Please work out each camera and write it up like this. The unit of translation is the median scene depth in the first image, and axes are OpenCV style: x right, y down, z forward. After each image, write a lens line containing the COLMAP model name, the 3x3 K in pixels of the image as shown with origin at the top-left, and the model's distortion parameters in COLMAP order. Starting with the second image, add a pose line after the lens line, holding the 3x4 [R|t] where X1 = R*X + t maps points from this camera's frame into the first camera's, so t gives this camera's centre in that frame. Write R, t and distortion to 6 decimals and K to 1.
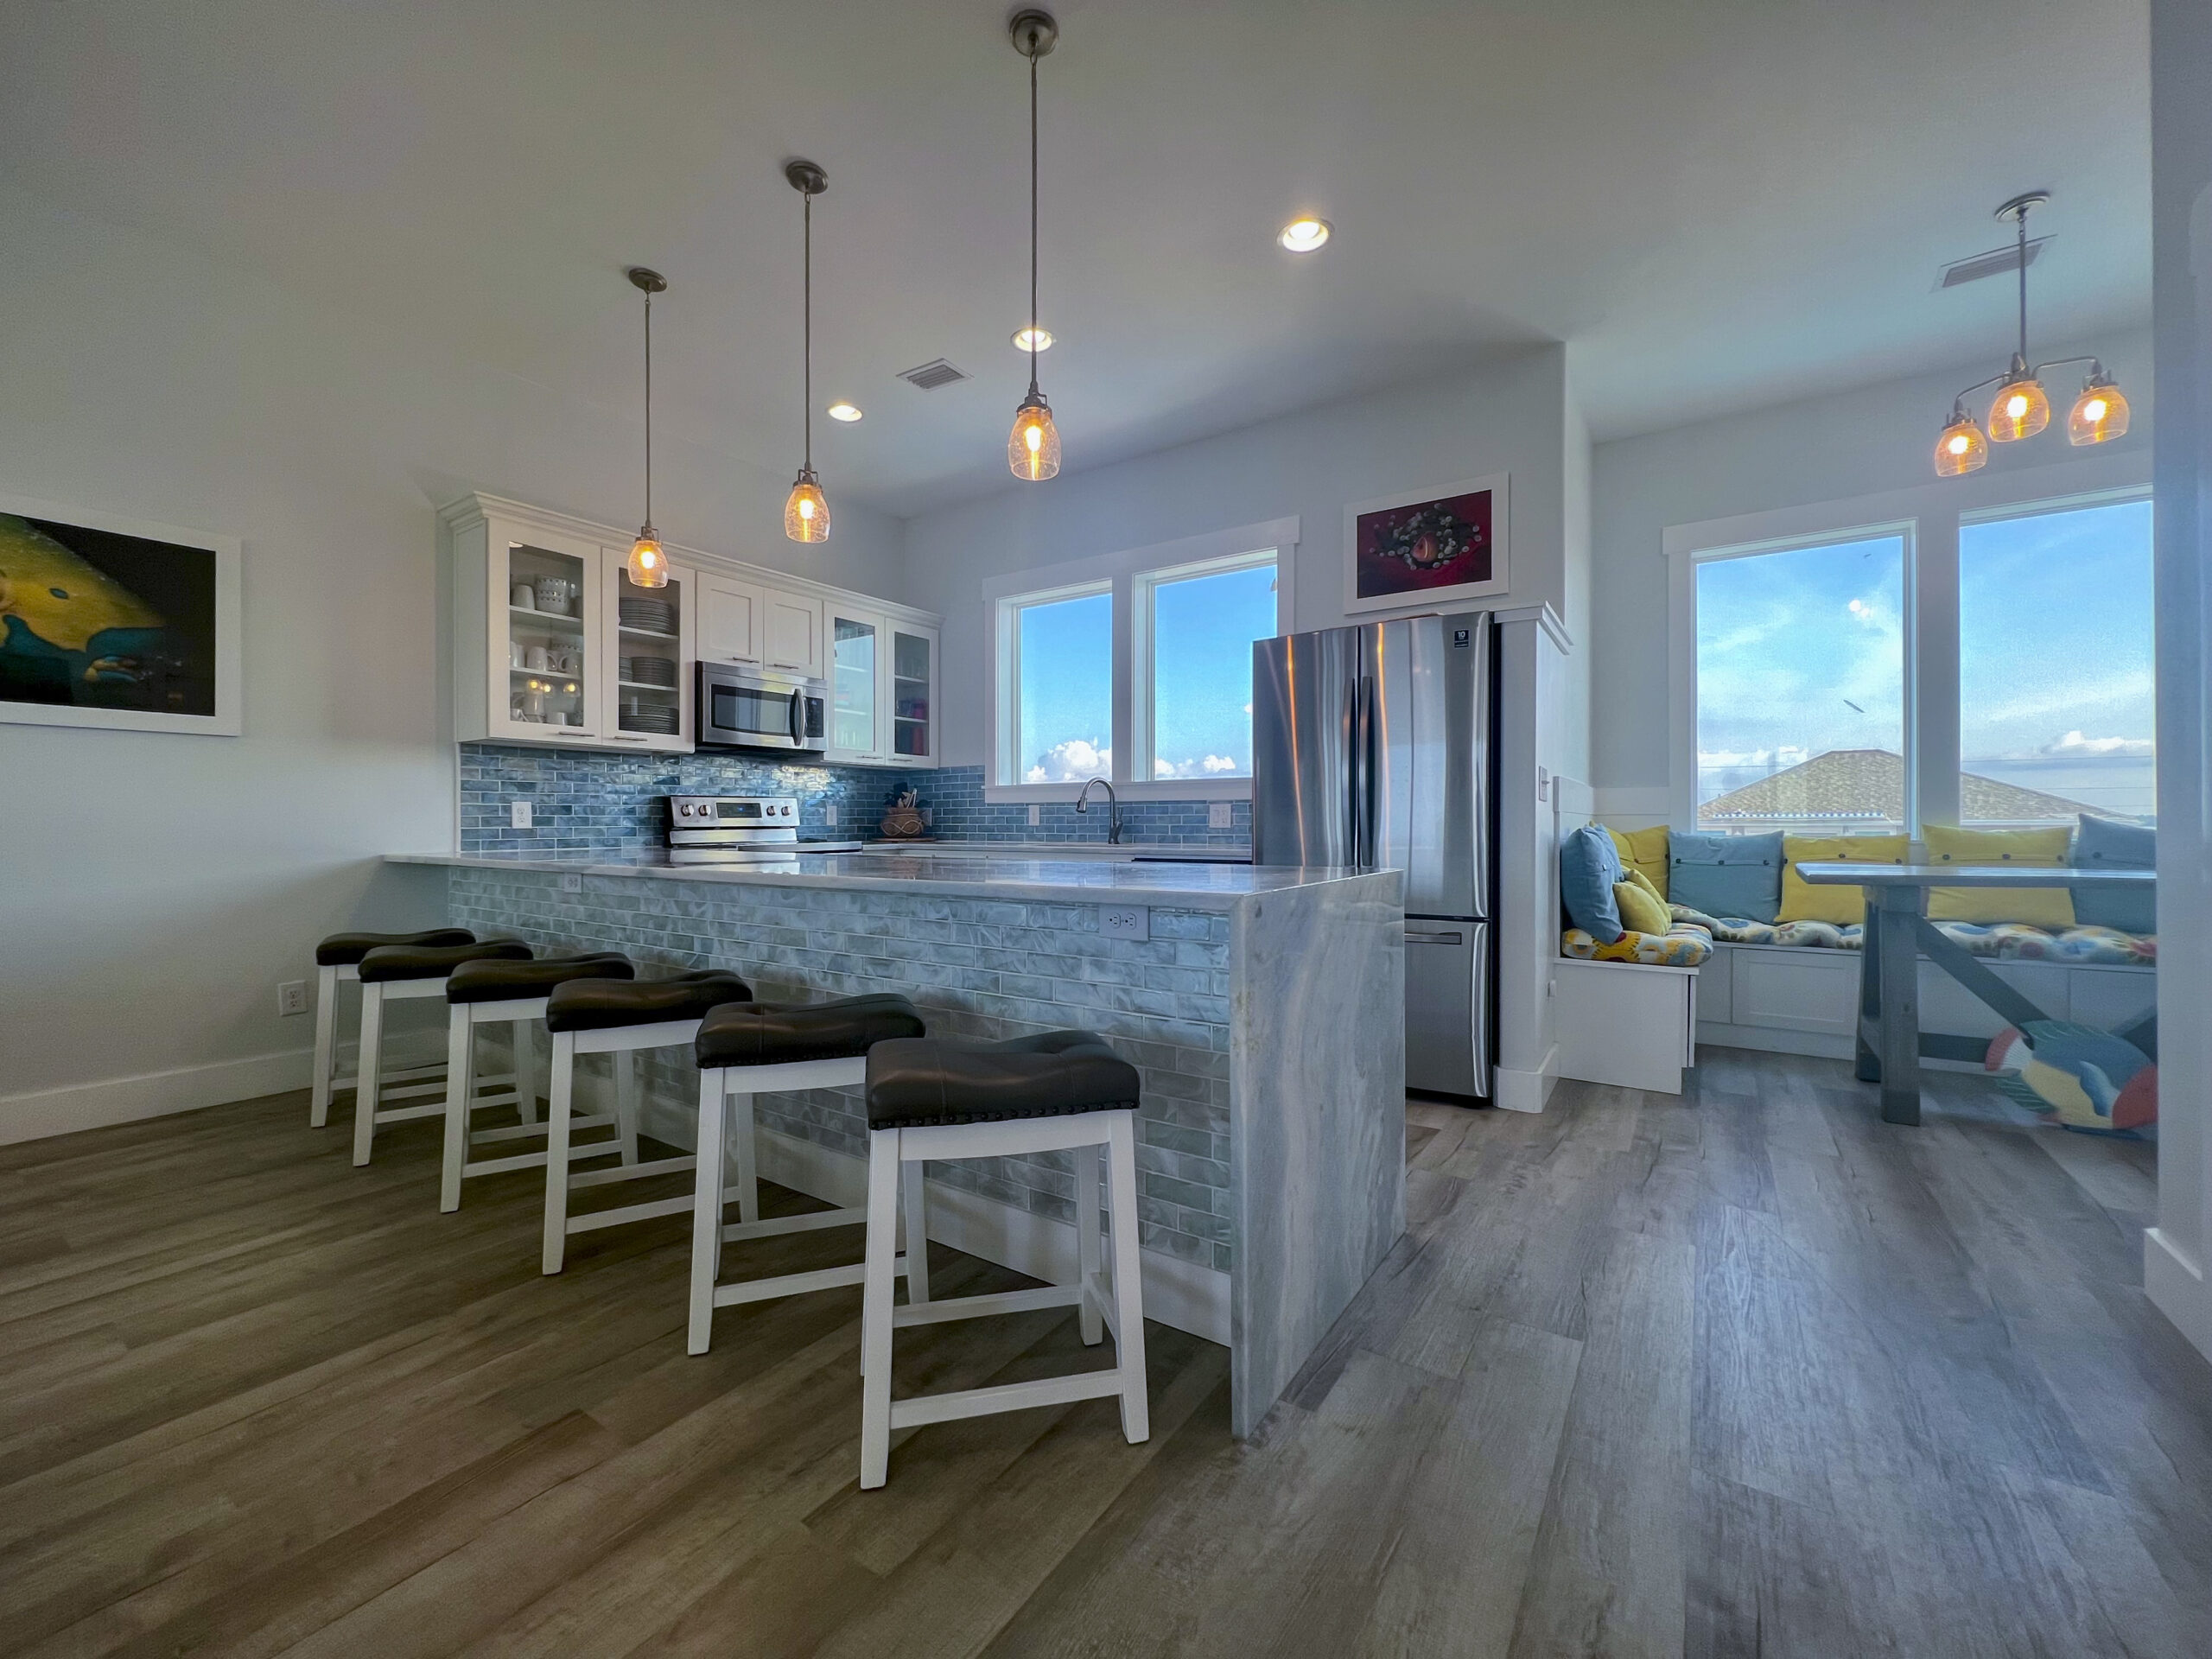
lens RADIAL K [[890.2, 0, 1105.0], [0, 890.2, 824.7], [0, 0, 1]] dist [-0.000971, -0.000122]
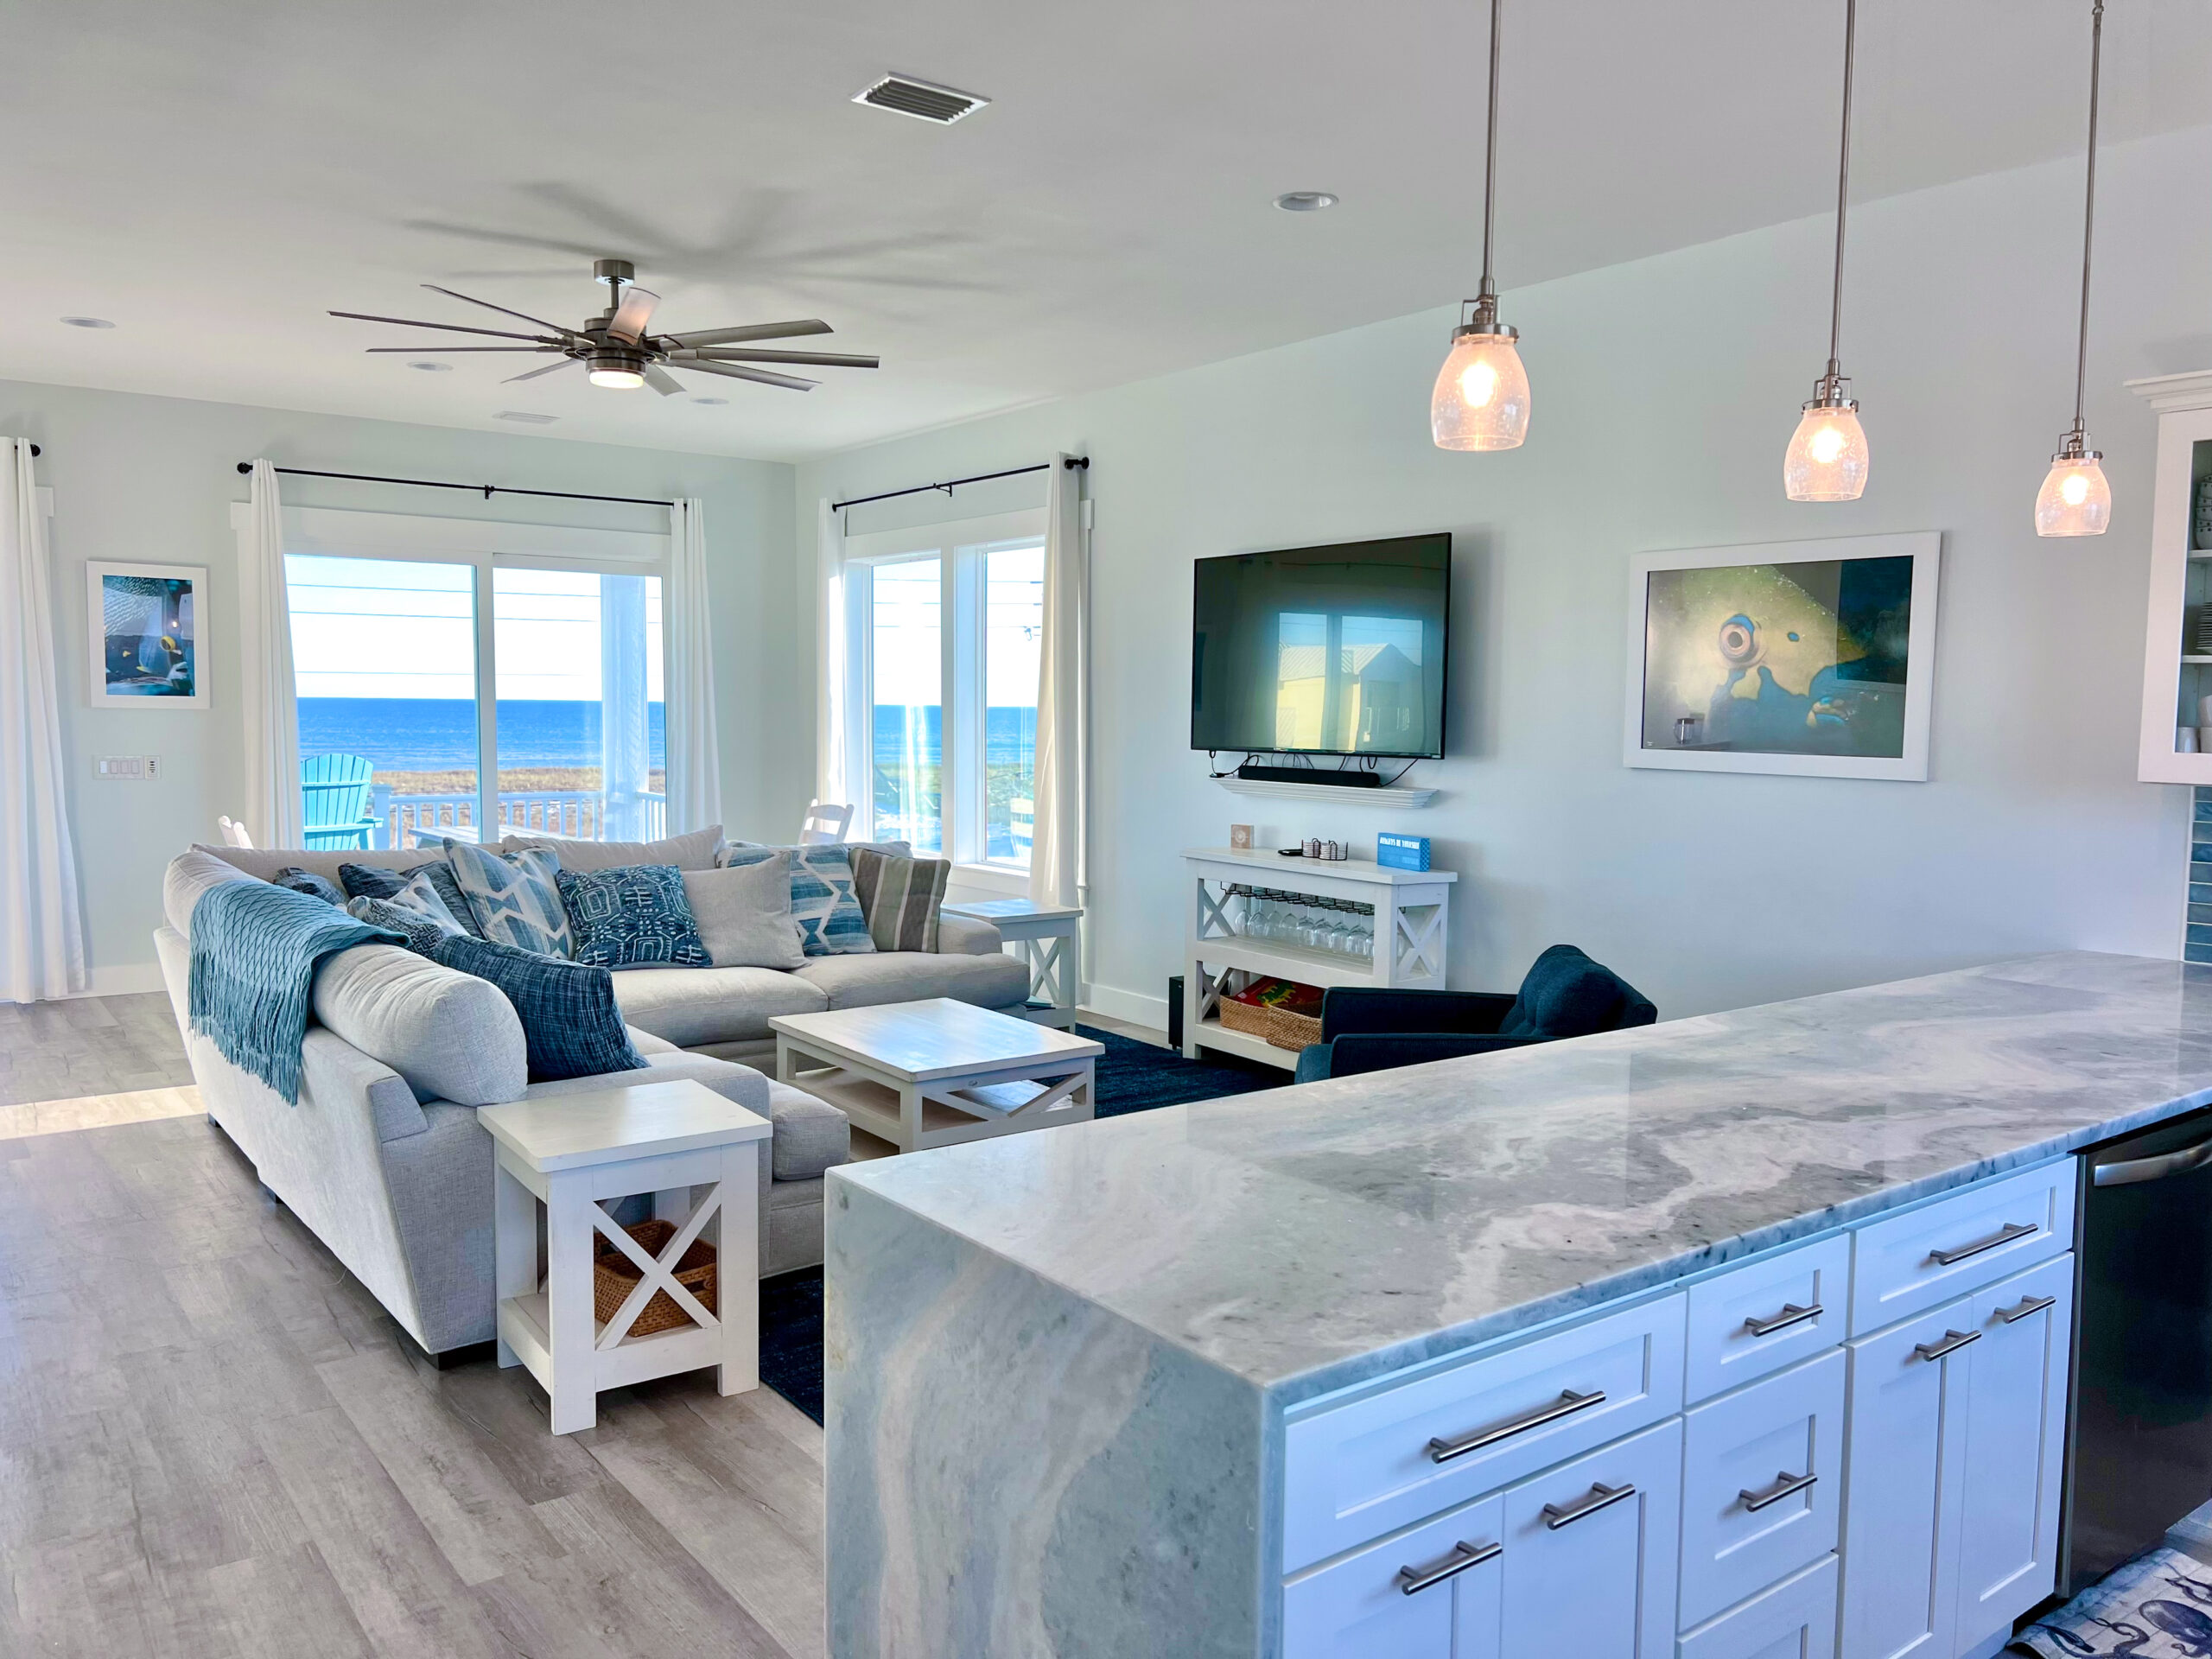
lens RADIAL K [[1672.7, 0, 1105.1], [0, 1672.7, 828.9], [0, 0, 1]] dist [-0.000730, -0.000180]
pose [[-0.325713, 0.074797, -0.942506, 0.766681], [-0.009442, 0.996559, 0.082349, -0.193936], [0.945422, 0.035722, -0.323885, 0.883221]]
